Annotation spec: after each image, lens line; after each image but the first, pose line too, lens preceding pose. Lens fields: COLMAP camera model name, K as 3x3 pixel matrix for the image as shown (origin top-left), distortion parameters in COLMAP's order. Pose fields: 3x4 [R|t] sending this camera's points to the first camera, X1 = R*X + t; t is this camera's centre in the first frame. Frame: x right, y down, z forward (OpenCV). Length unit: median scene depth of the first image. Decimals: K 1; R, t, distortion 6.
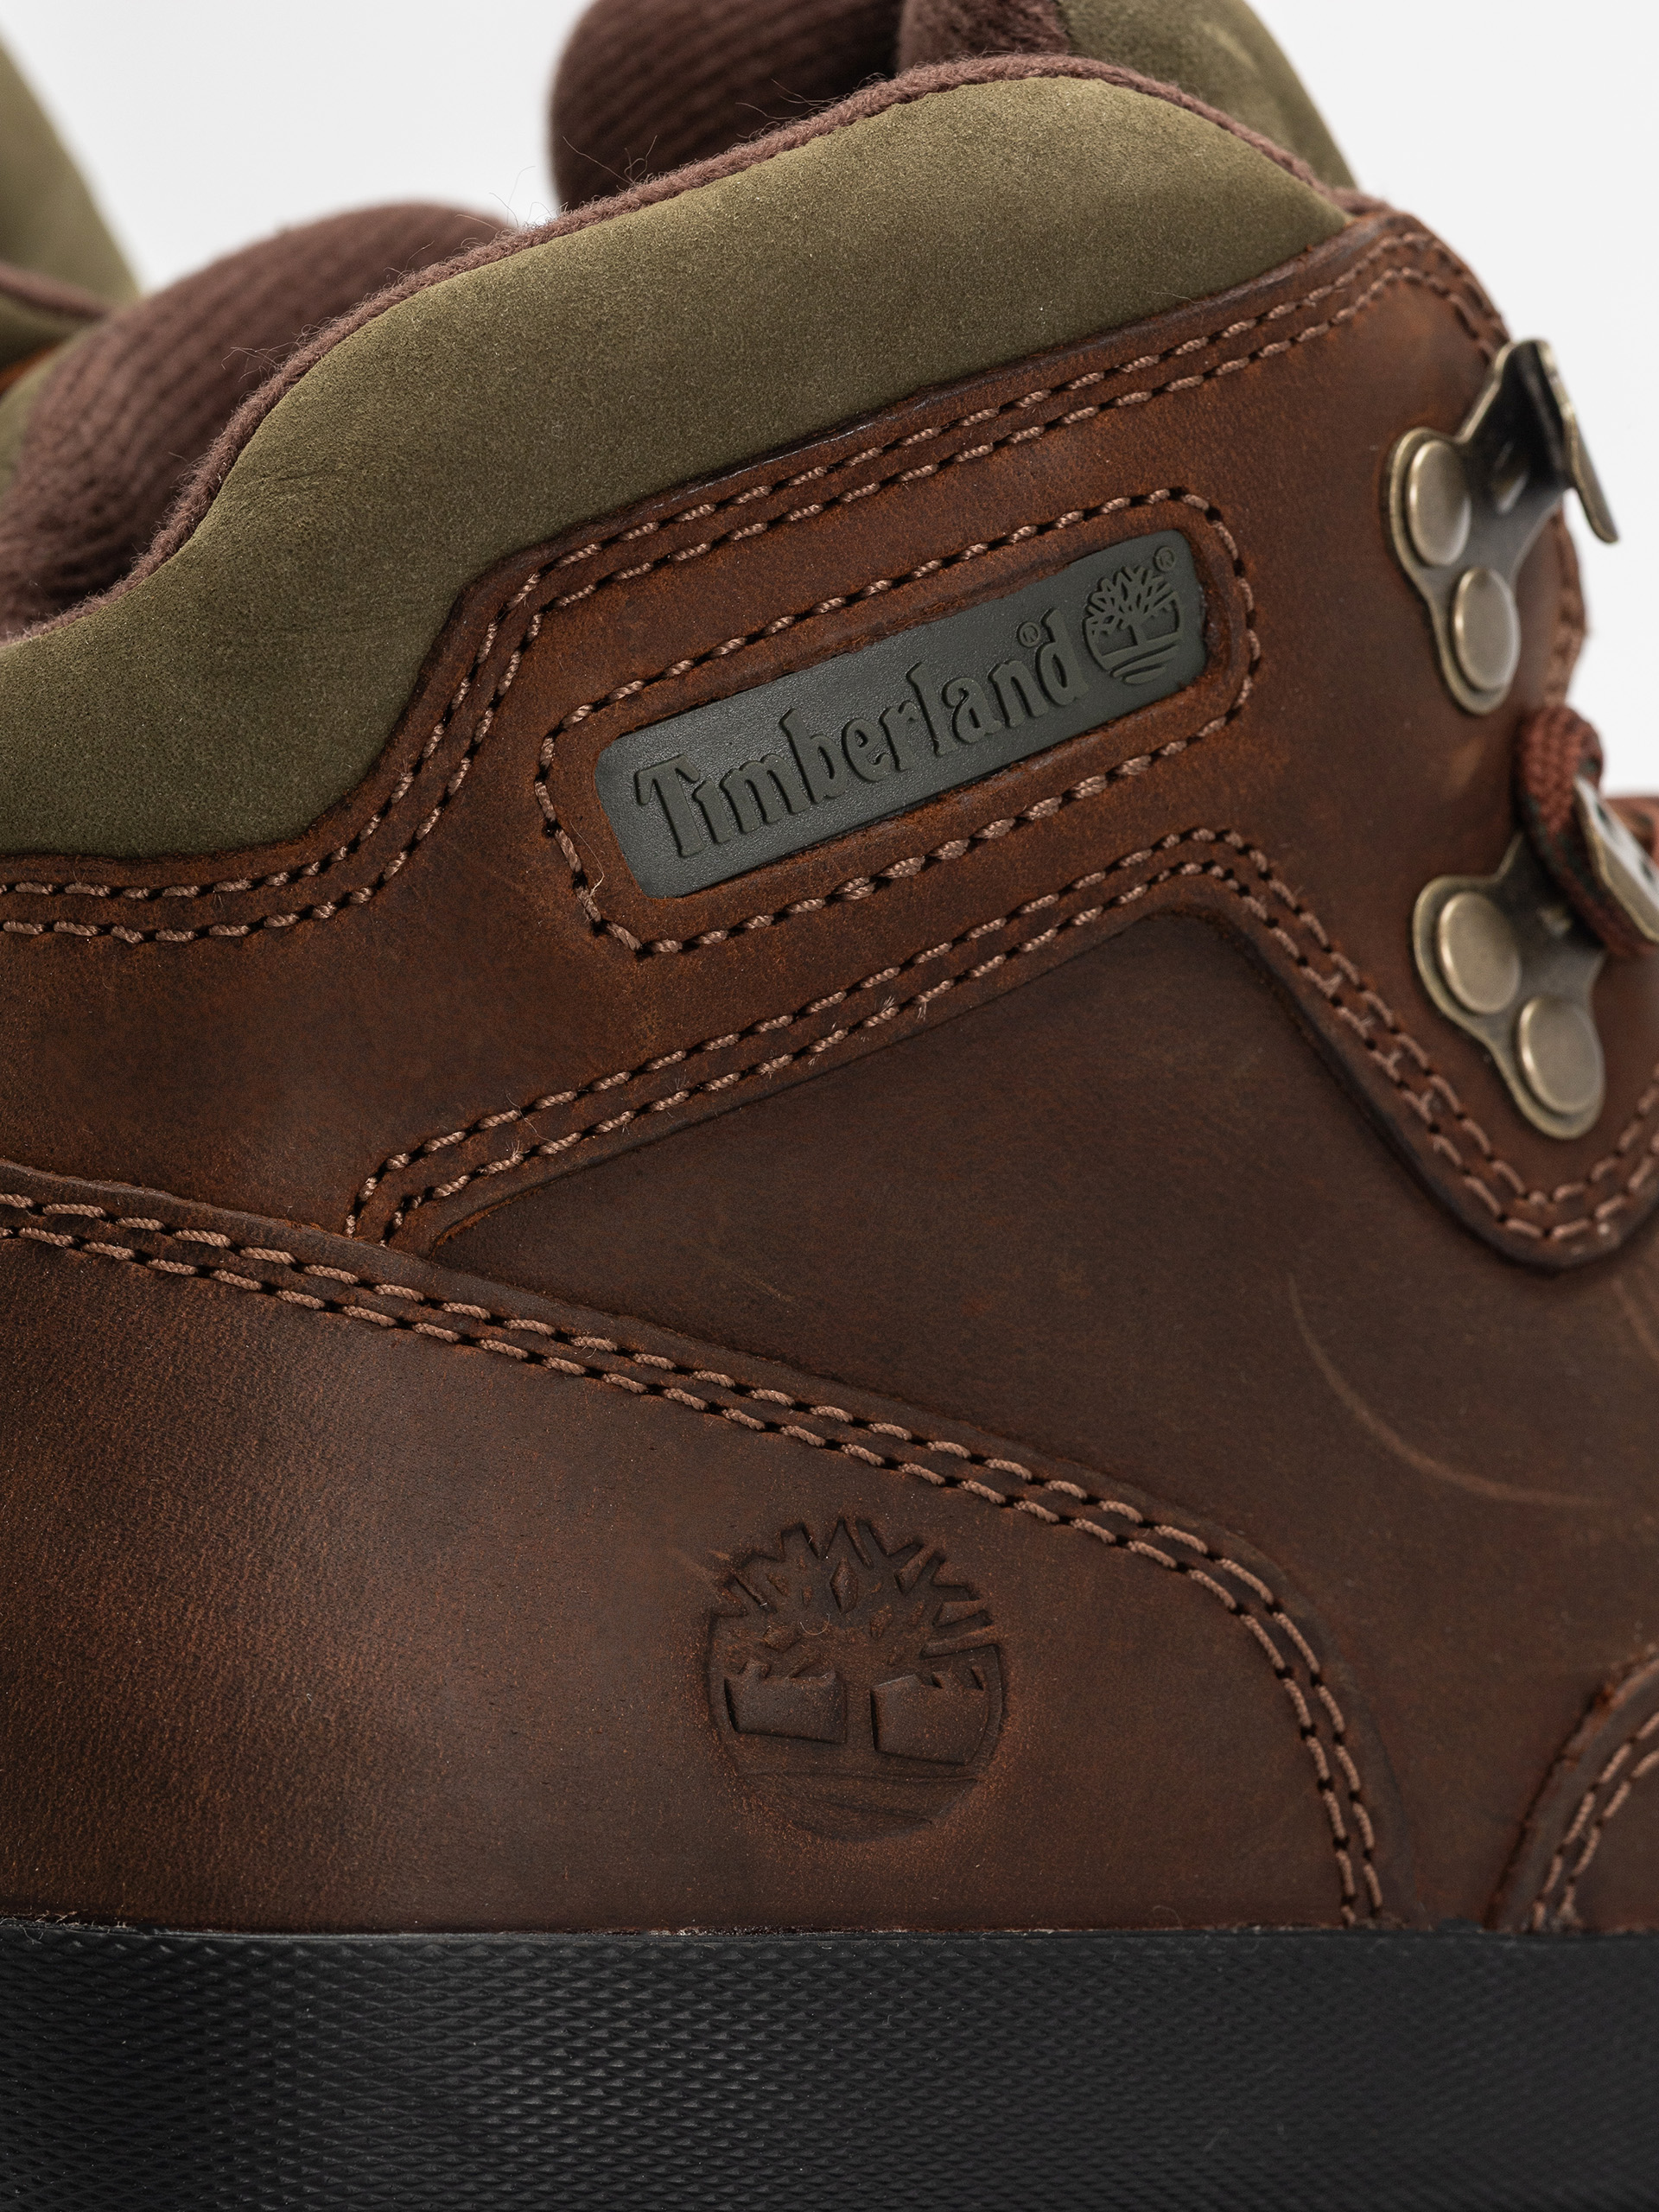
lens RADIAL K [[6787.0, 0, 830.2], [0, 6787.0, 1354.8], [0, 0, 1]] dist [0.207455, -0.101296]
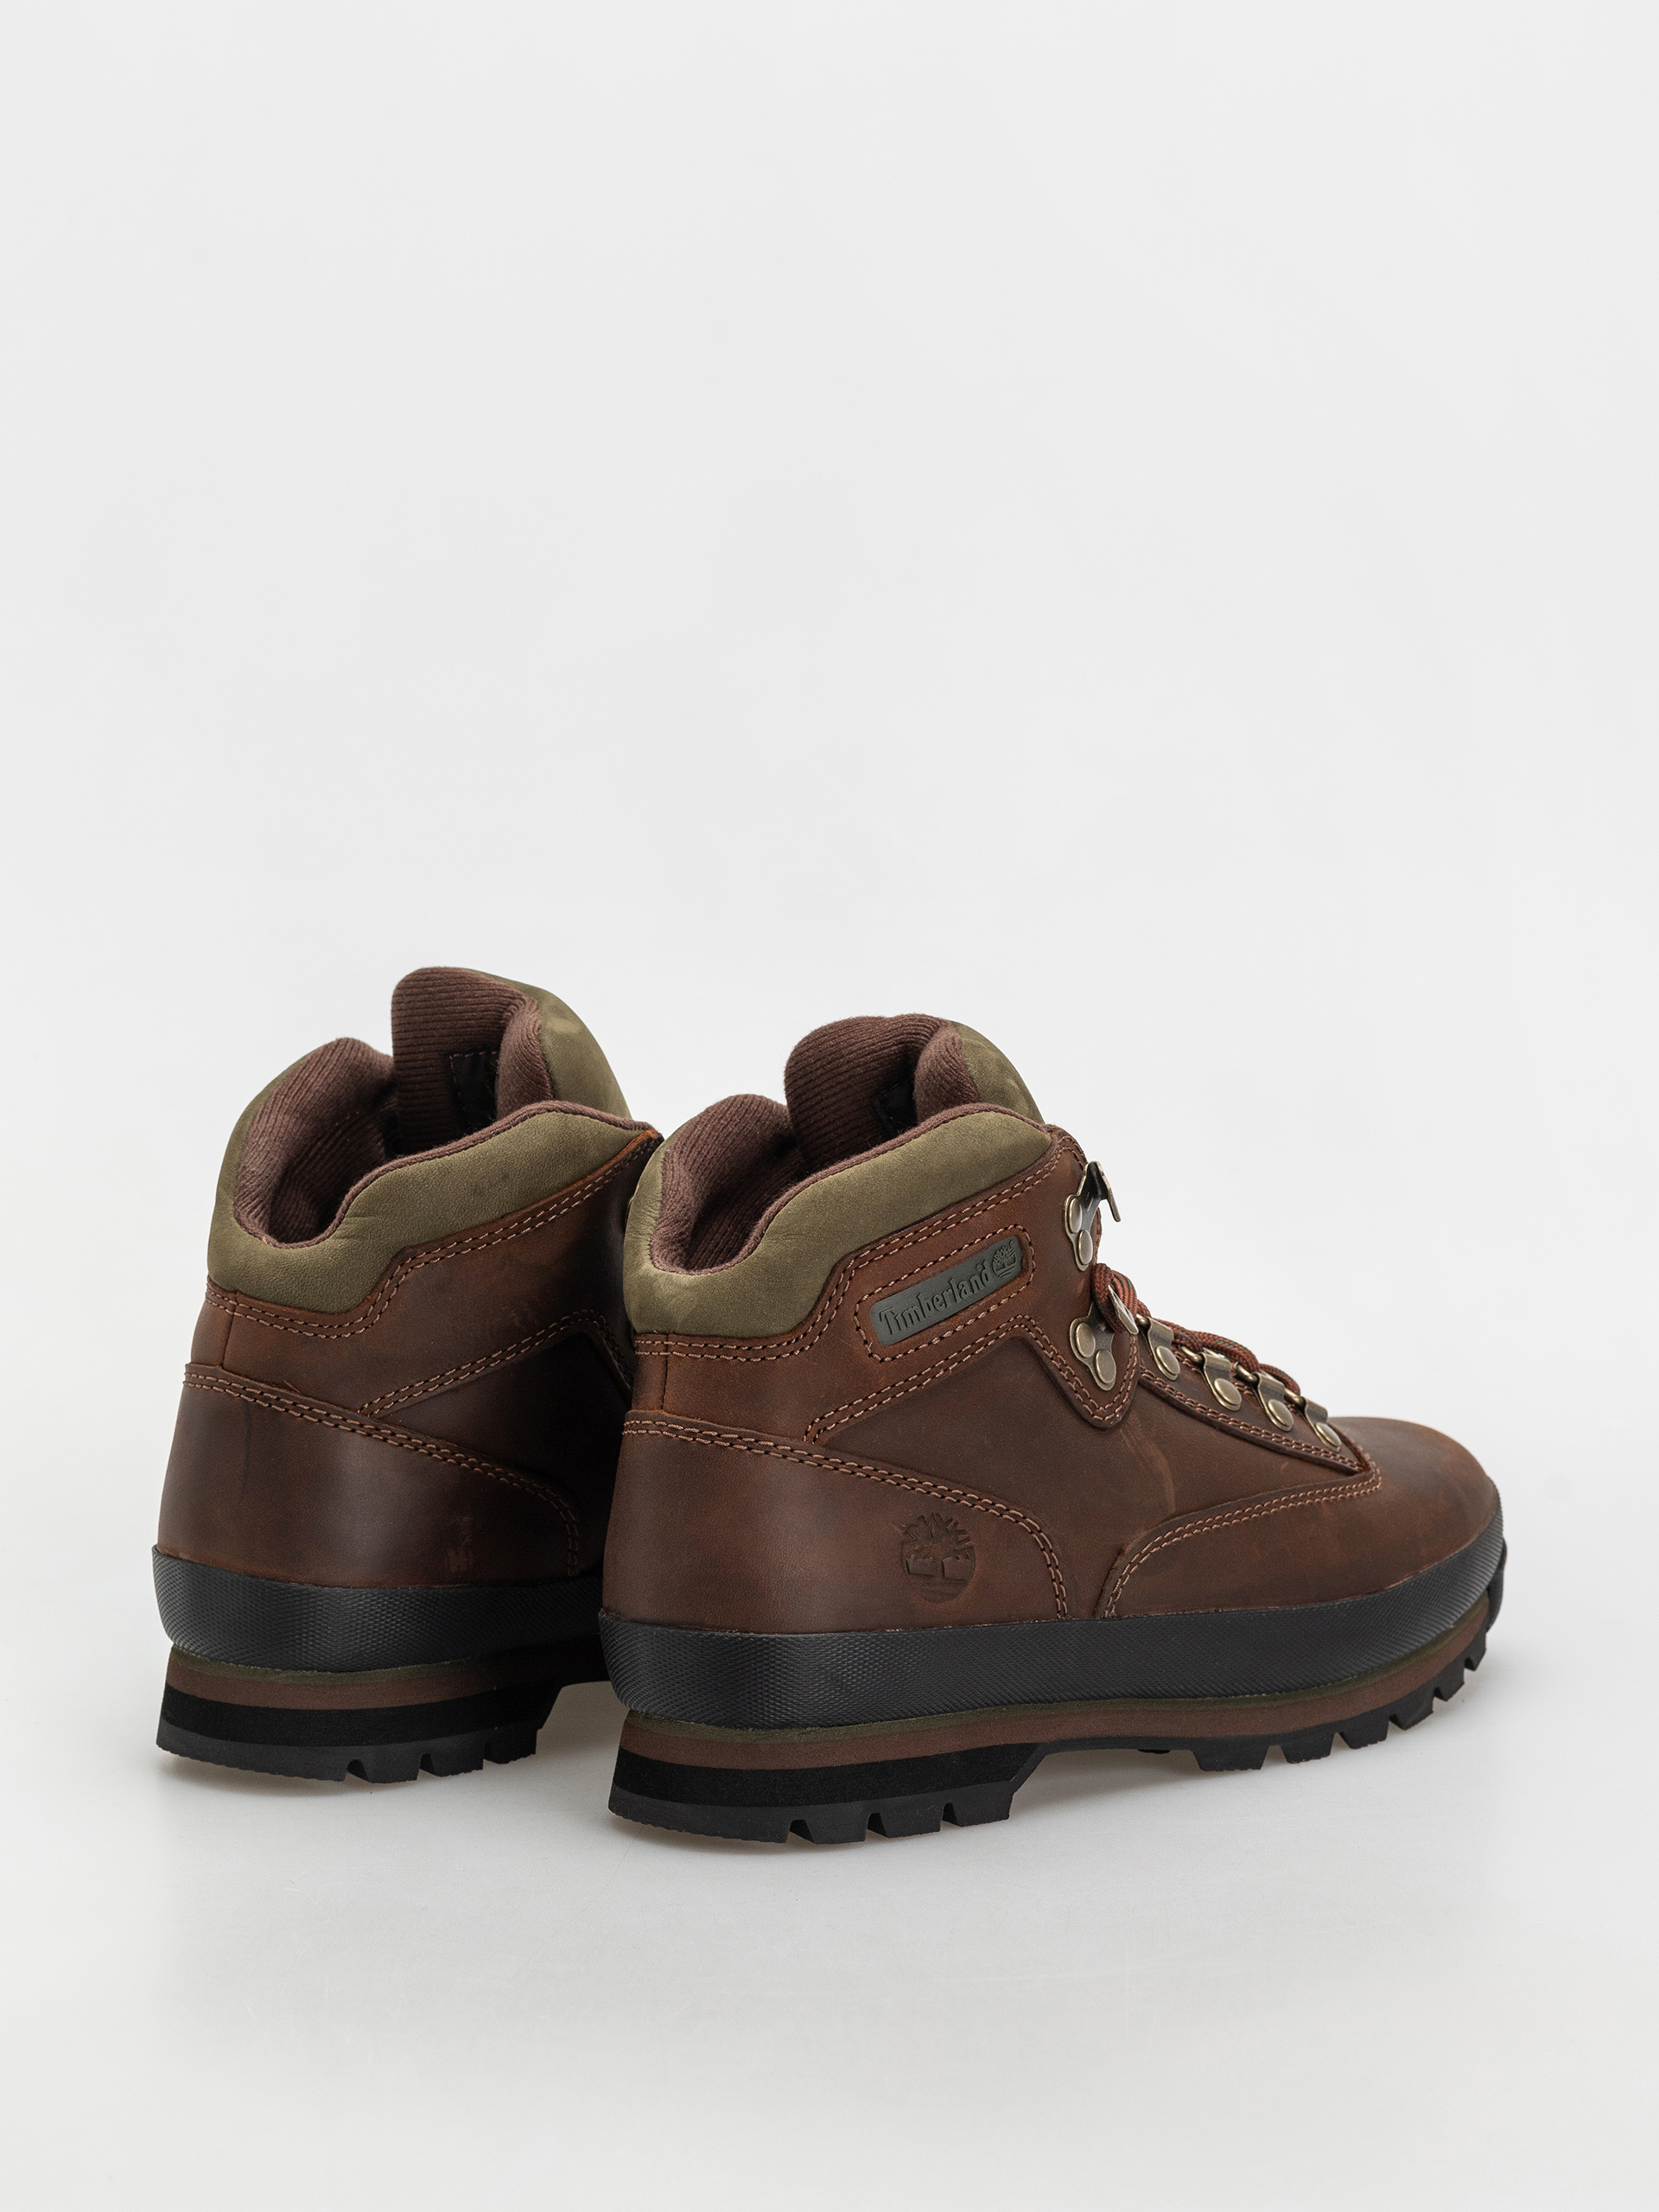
lens RADIAL K [[5570.9, 0, 829.5], [0, 5570.9, 1106.0], [0, 0, 1]] dist [0.174756, 0.448605]
pose [[0.981026, -0.013070, 0.193436, -0.623193], [0.007588, 0.999549, 0.029052, -0.279502], [-0.193728, -0.027033, 0.980683, -1.897327]]
